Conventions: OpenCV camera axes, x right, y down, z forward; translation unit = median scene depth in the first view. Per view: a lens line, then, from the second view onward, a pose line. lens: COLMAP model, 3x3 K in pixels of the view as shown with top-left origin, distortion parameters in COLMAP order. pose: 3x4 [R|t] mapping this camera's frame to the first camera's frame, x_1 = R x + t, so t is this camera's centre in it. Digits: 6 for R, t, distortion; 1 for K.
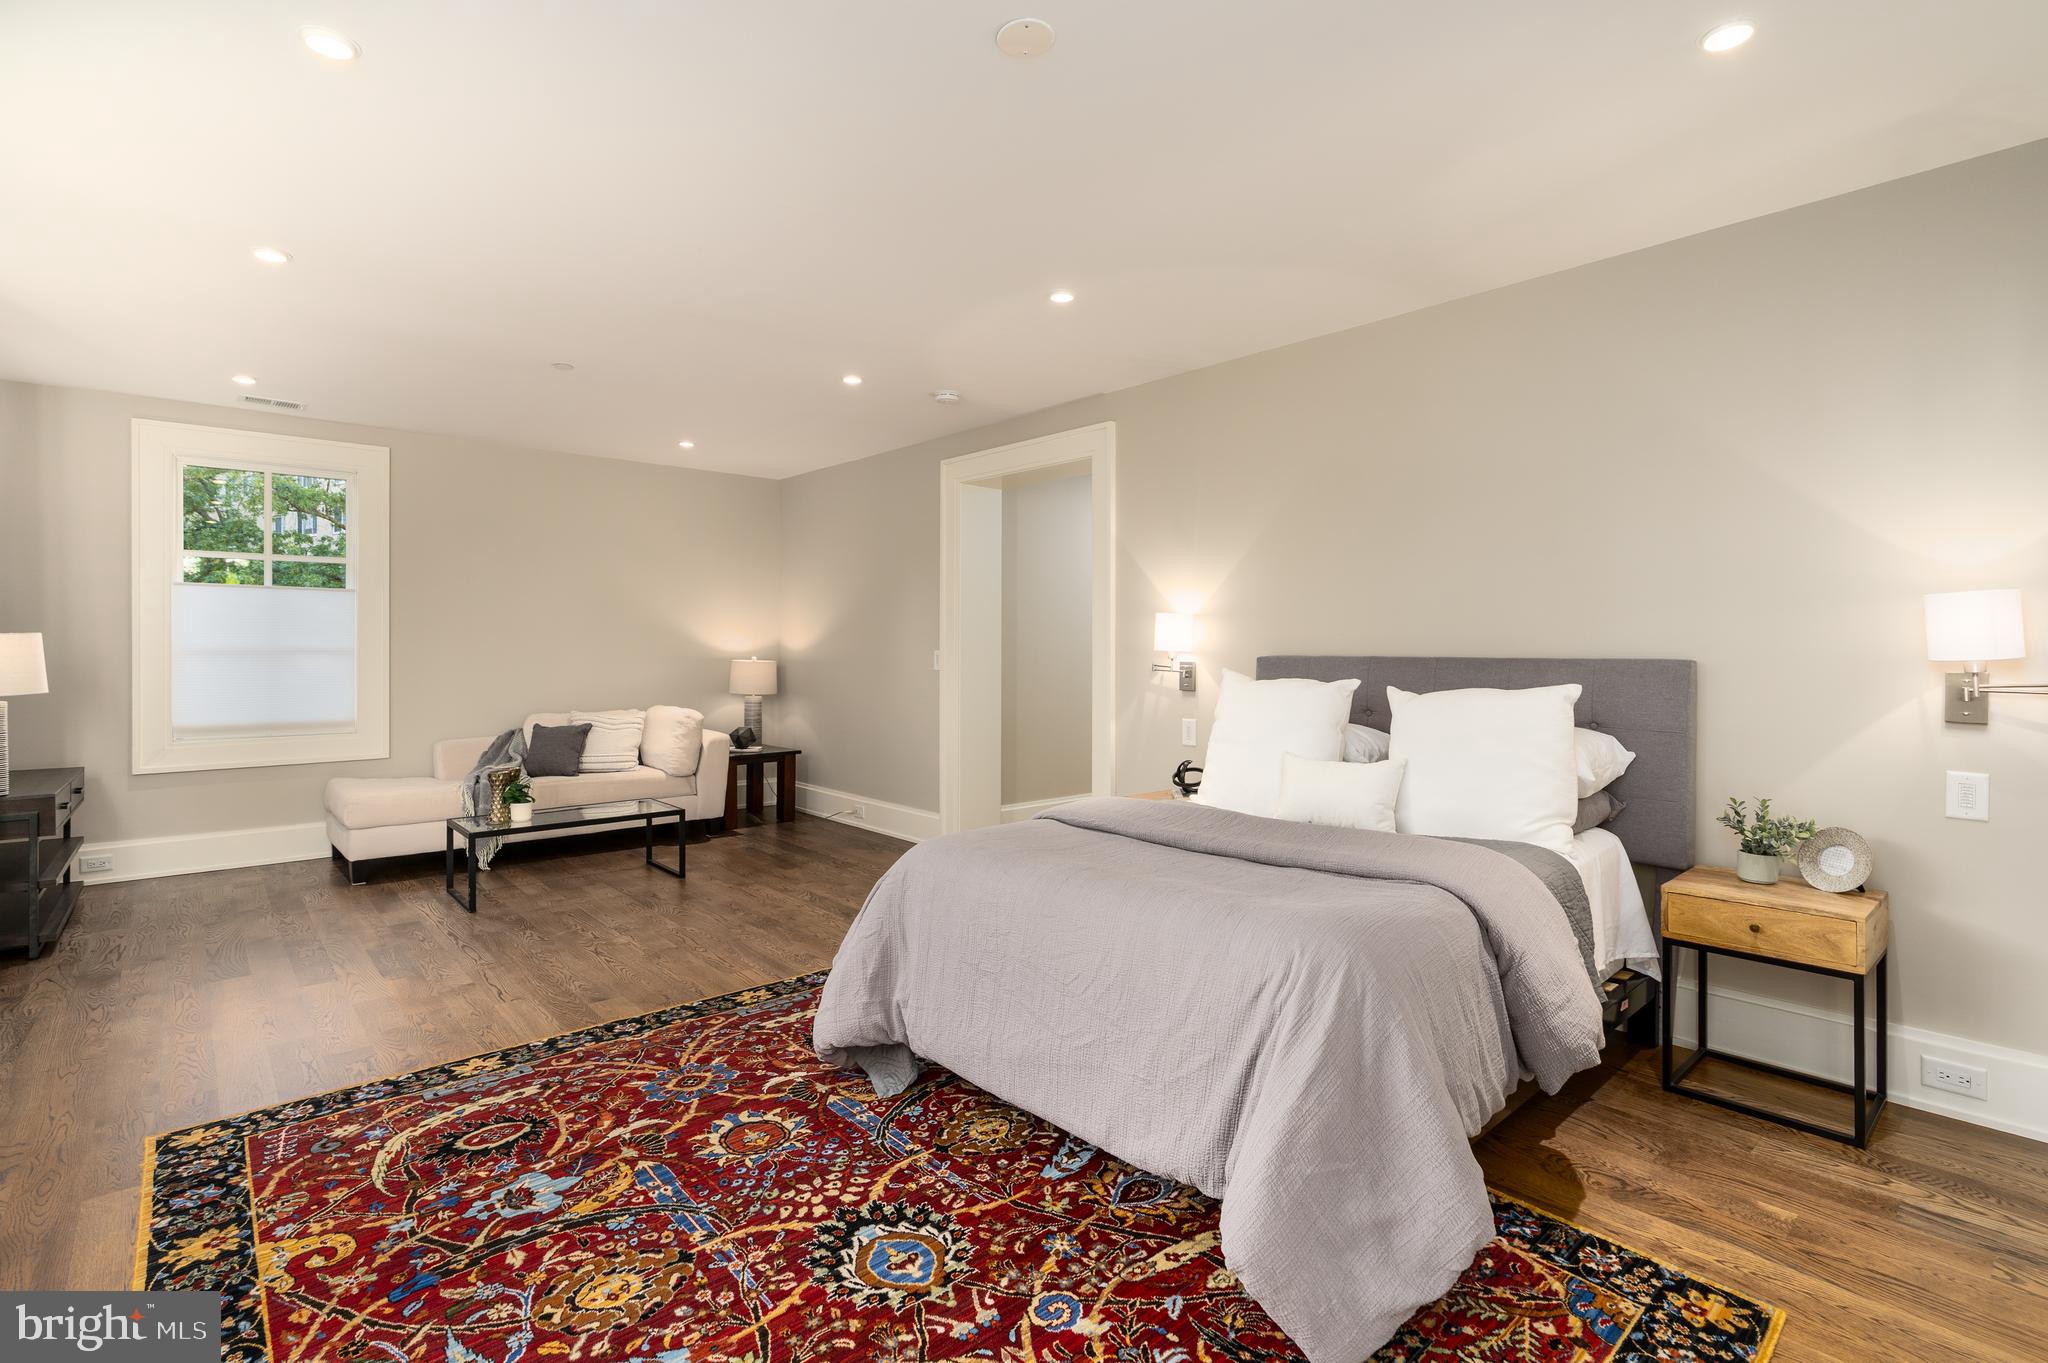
lens RADIAL K [[929.2, 0, 1017.1], [0, 929.2, 669.0], [0, 0, 1]] dist [-0.008631, 0.003757]
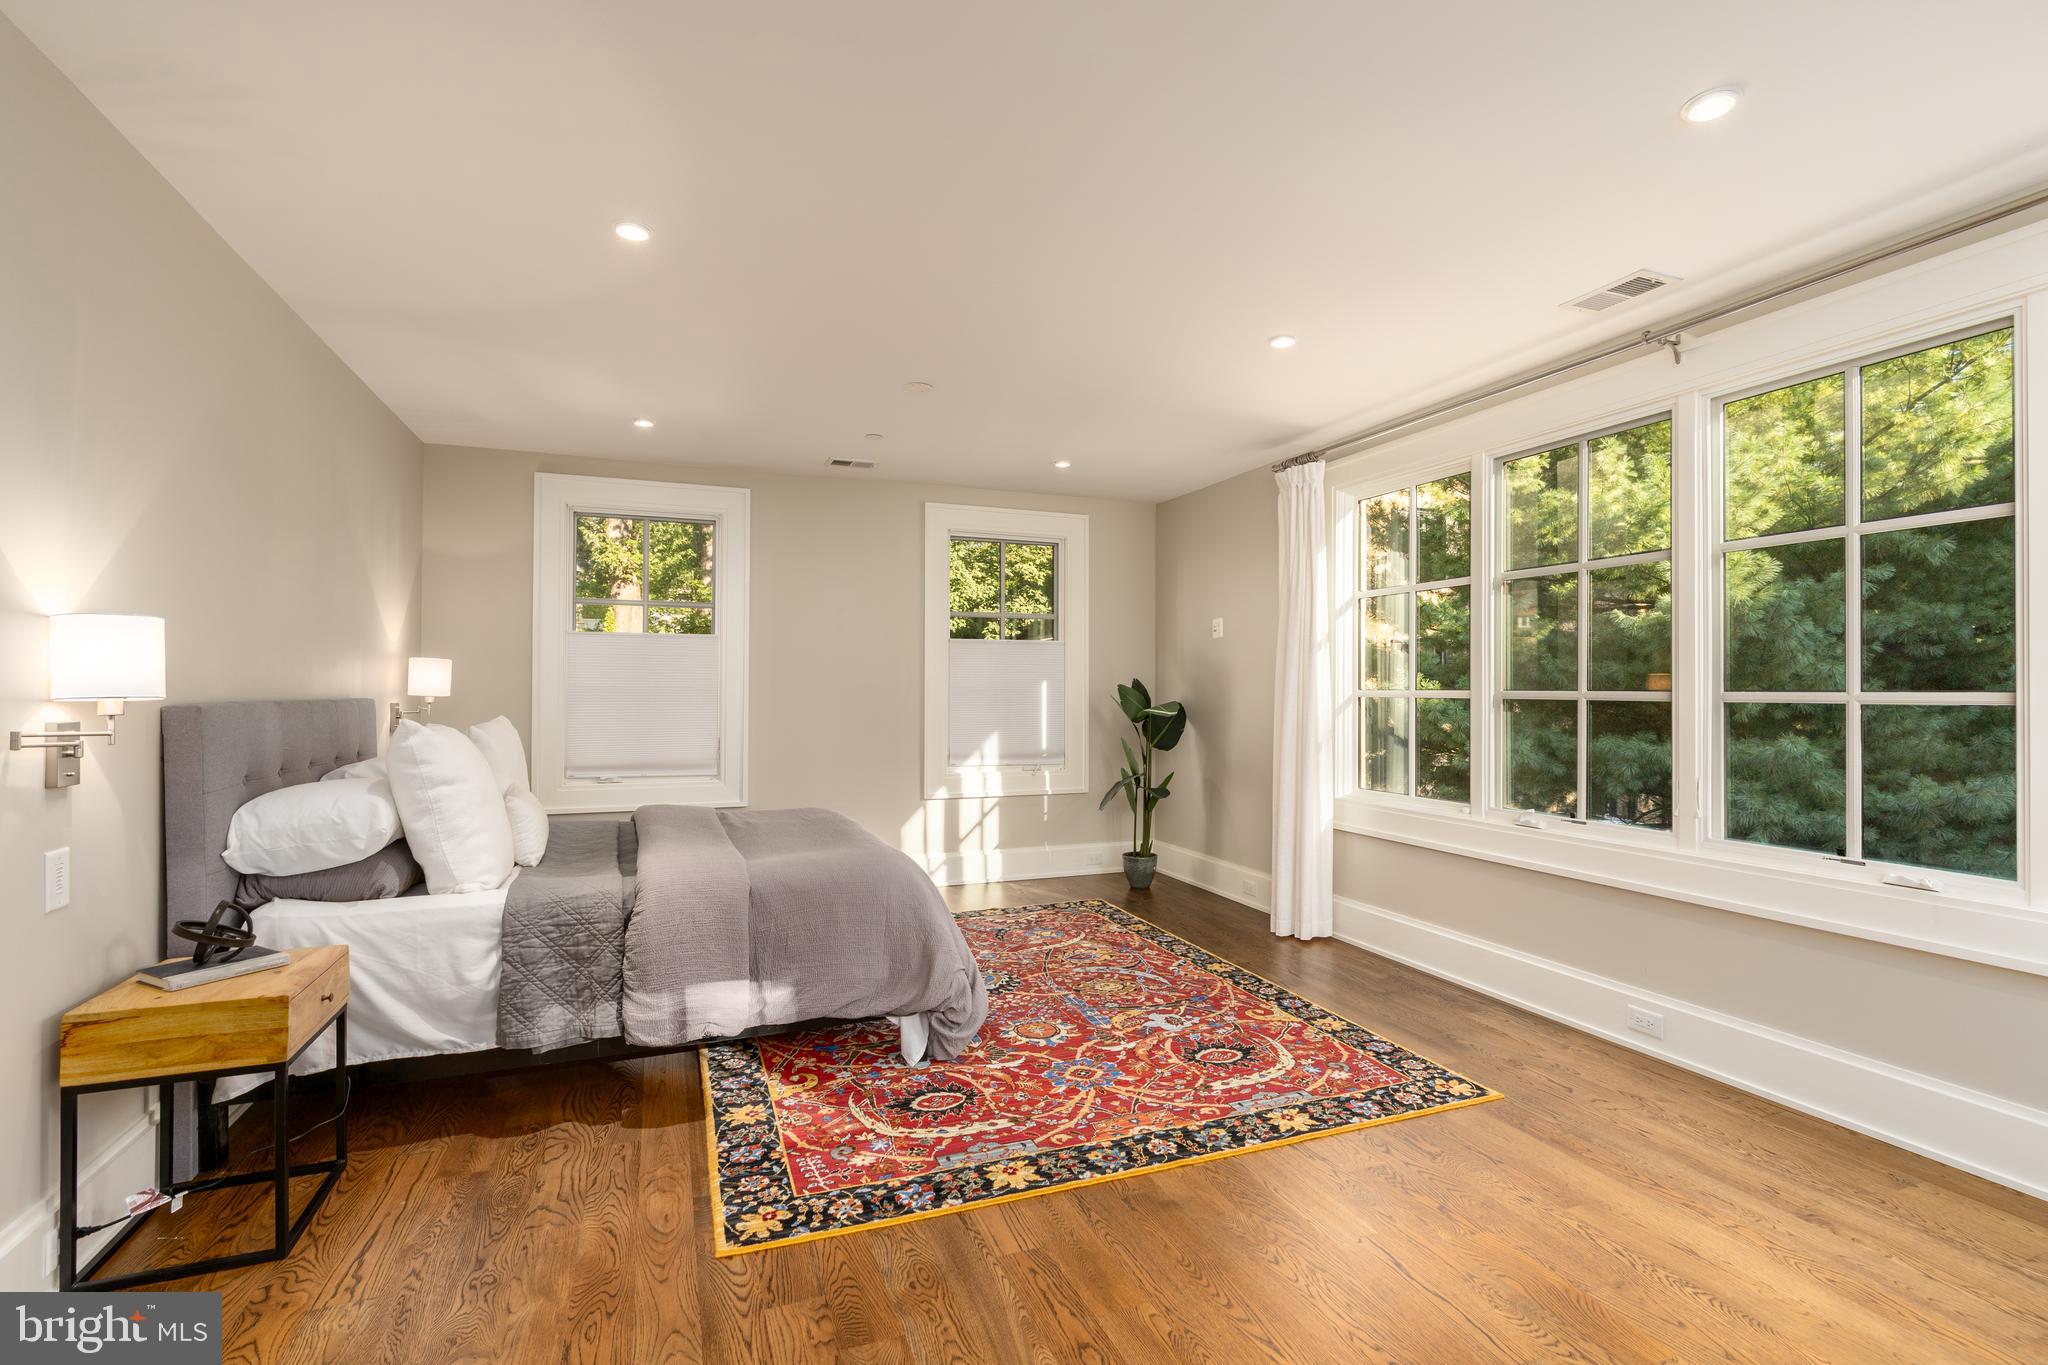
lens RADIAL K [[929.2, 0, 1022.4], [0, 929.2, 676.2], [0, 0, 1]] dist [-0.008631, 0.003757]
pose [[-0.935749, 0.001378, 0.352664, -0.733391], [0.003617, 0.999977, 0.005689, -0.055879], [-0.352649, 0.006598, -0.935733, 2.237734]]
